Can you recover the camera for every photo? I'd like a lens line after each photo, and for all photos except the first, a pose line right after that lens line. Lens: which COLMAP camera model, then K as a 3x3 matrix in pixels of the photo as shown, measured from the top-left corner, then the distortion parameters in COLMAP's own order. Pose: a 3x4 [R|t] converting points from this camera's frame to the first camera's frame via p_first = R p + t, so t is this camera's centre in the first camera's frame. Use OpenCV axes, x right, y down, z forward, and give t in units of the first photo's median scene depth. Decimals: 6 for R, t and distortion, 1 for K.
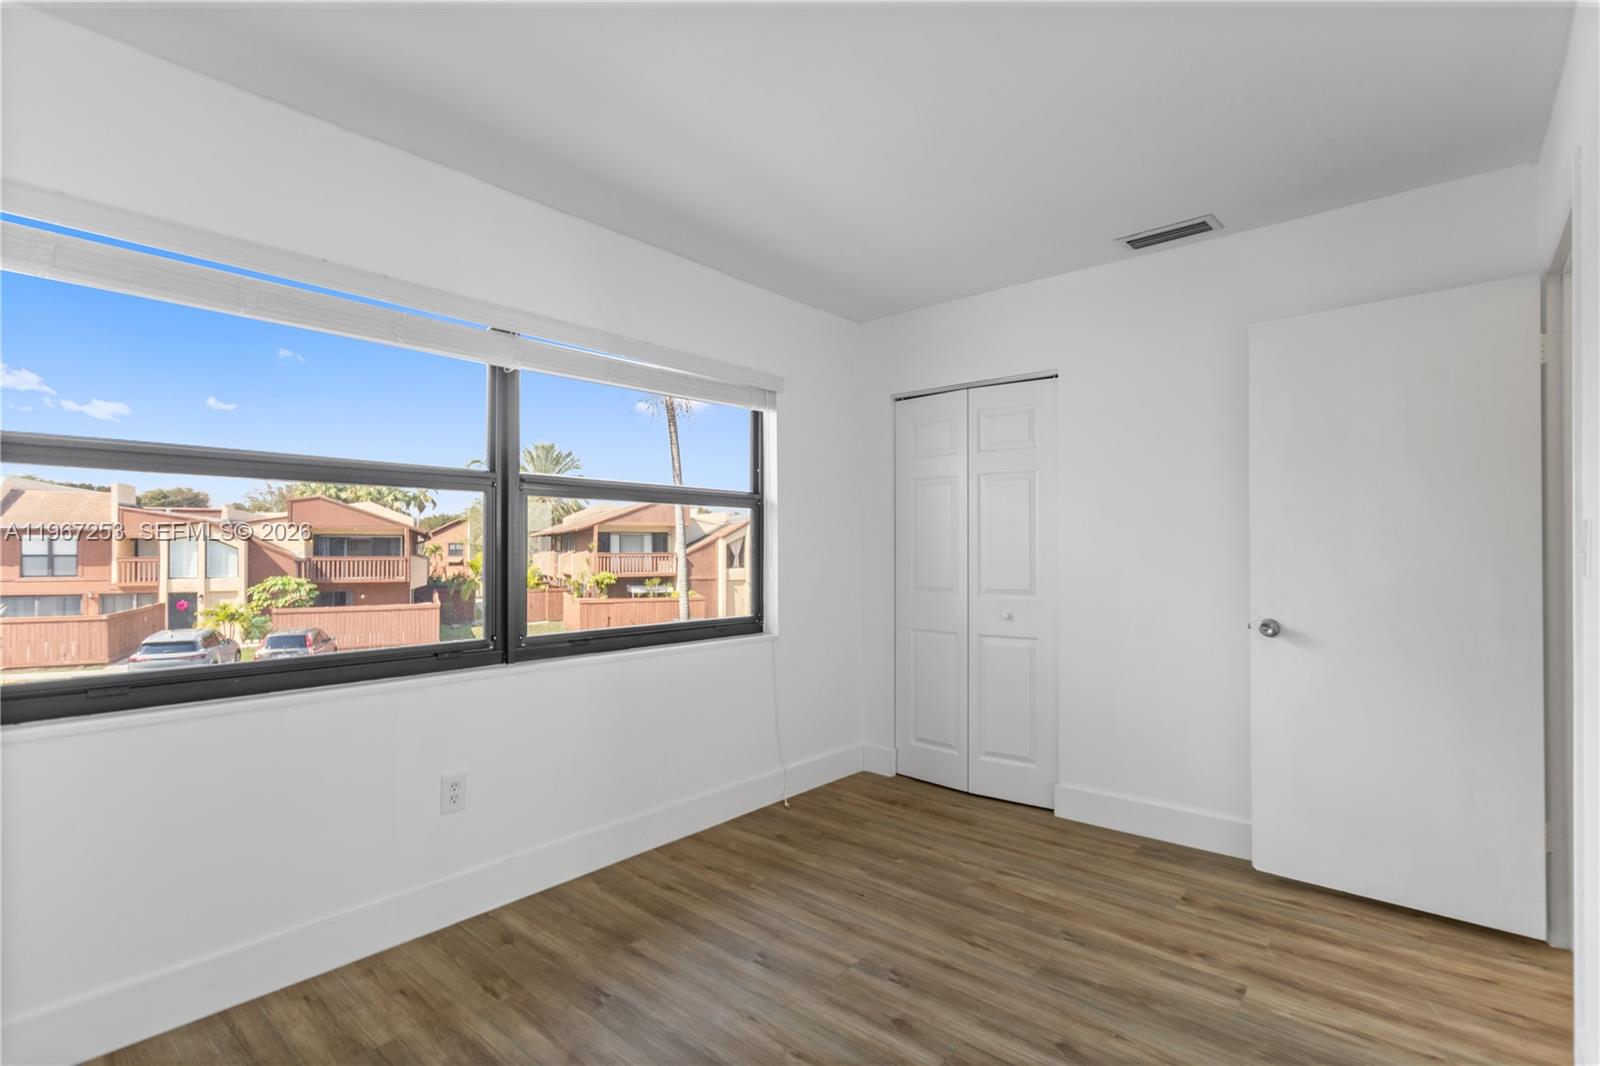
lens RADIAL K [[760.4, 0, 802.9], [0, 760.4, 531.7], [0, 0, 1]] dist [0.001957, -0.000512]
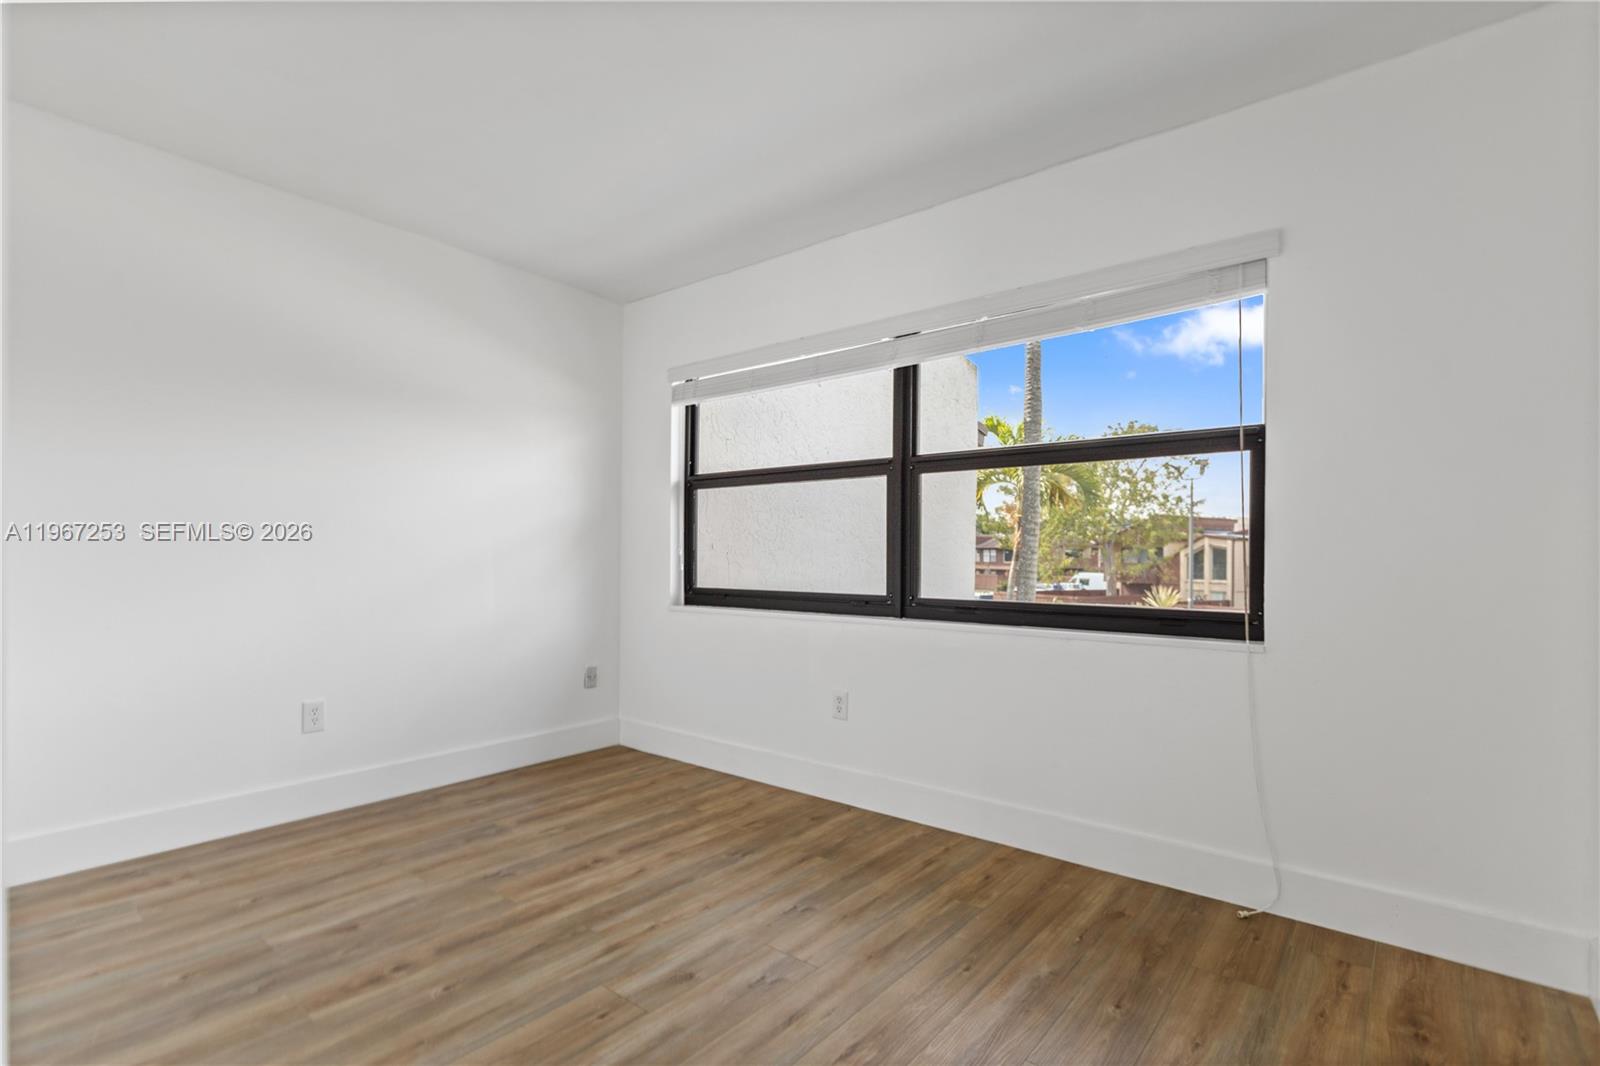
lens RADIAL K [[760.4, 0, 758.8], [0, 760.4, 547.6], [0, 0, 1]] dist [0.001957, -0.000512]
pose [[0.001985, -0.010663, -0.999941, 0.836275], [0.014550, 0.999838, -0.010633, 0.077312], [0.999892, -0.014528, 0.002140, 0.823313]]
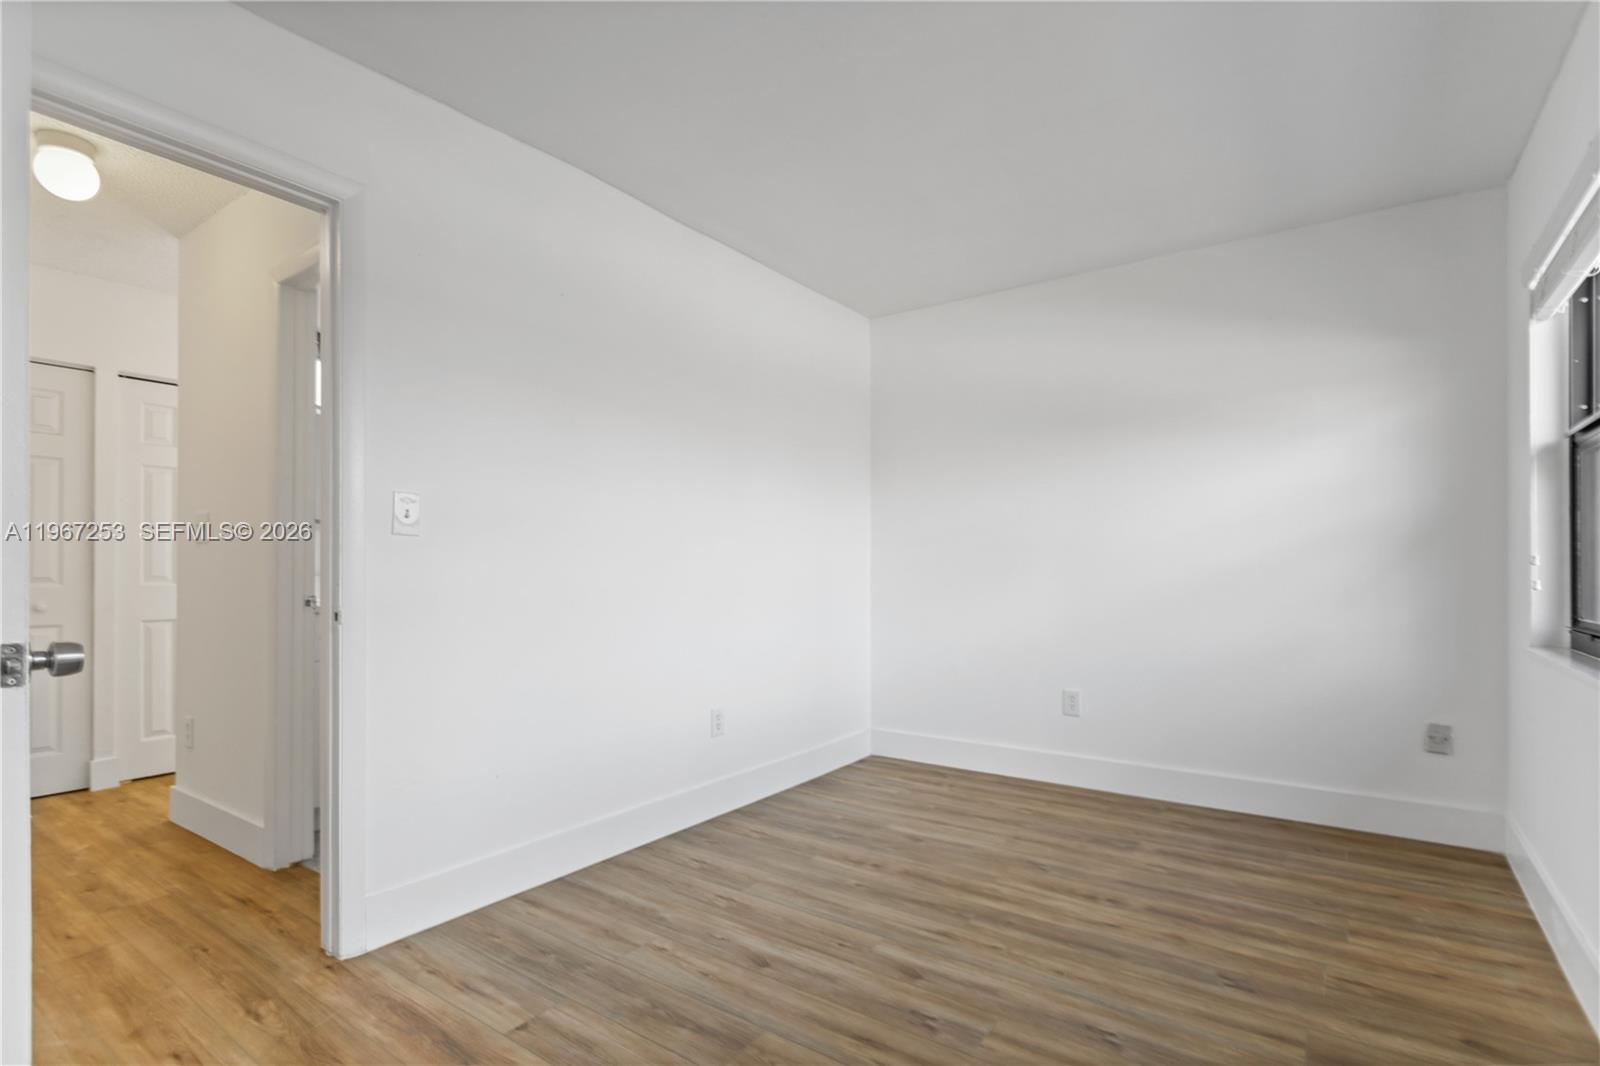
lens RADIAL K [[760.4, 0, 811.0], [0, 760.4, 563.1], [0, 0, 1]] dist [0.001957, -0.000512]
pose [[-0.994524, 0.002256, -0.104481, 0.275966], [0.005298, 0.999570, -0.028845, 0.094309], [0.104371, -0.029241, -0.994109, 1.504651]]
